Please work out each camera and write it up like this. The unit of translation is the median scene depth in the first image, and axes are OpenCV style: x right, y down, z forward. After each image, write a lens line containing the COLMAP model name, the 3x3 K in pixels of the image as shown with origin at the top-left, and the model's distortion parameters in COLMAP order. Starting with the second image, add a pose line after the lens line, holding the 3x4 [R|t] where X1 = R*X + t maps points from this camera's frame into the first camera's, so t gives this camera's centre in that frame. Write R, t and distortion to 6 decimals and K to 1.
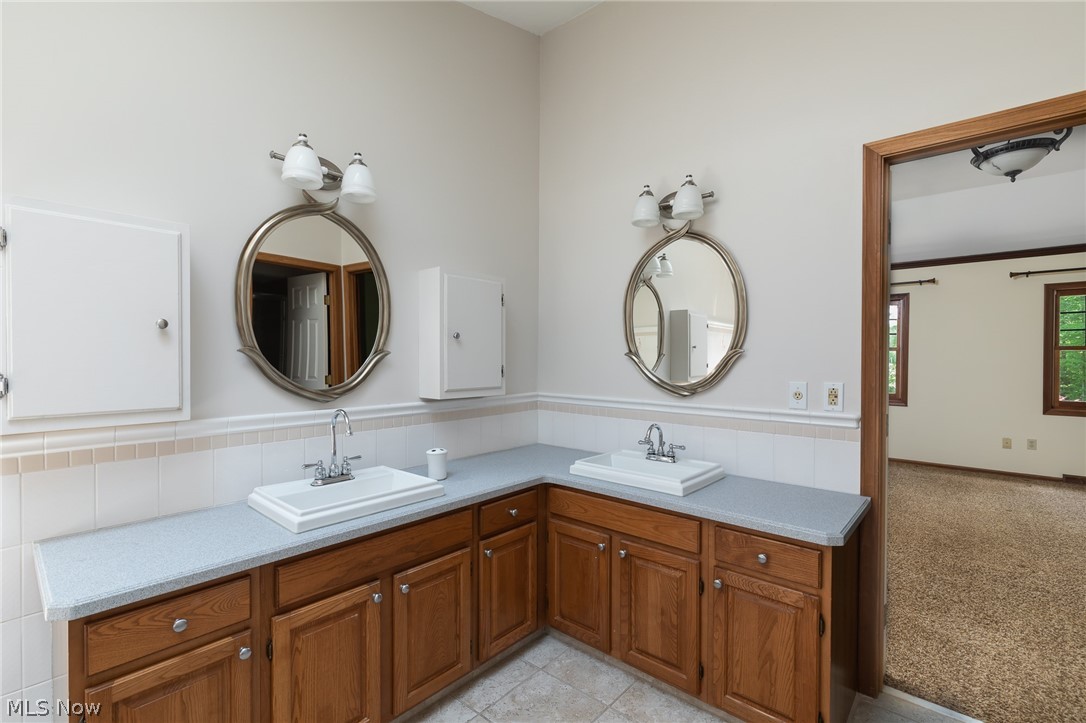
lens RADIAL K [[483.1, 0, 541.7], [0, 483.1, 362.1], [0, 0, 1]] dist [-0.001505, -0.000332]
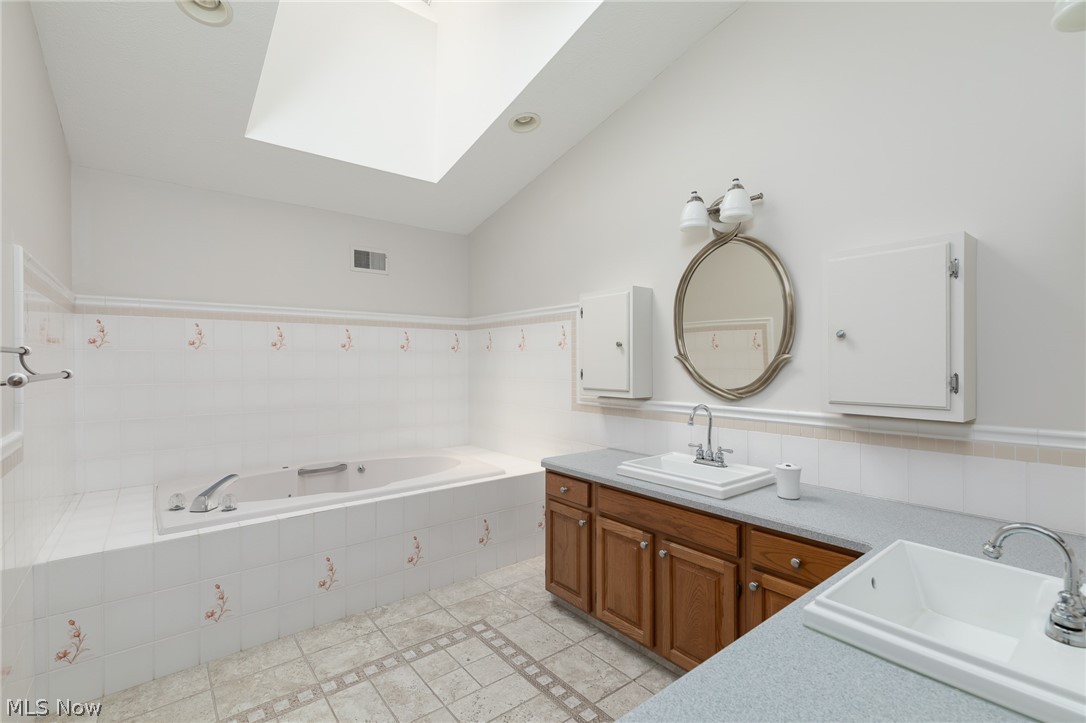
lens RADIAL K [[483.1, 0, 537.9], [0, 483.1, 361.4], [0, 0, 1]] dist [-0.001505, -0.000332]
pose [[-0.175038, 0.007572, -0.984532, 0.889979], [0.001093, 0.999971, 0.007496, -0.021906], [0.984561, 0.000236, -0.175042, 0.831534]]
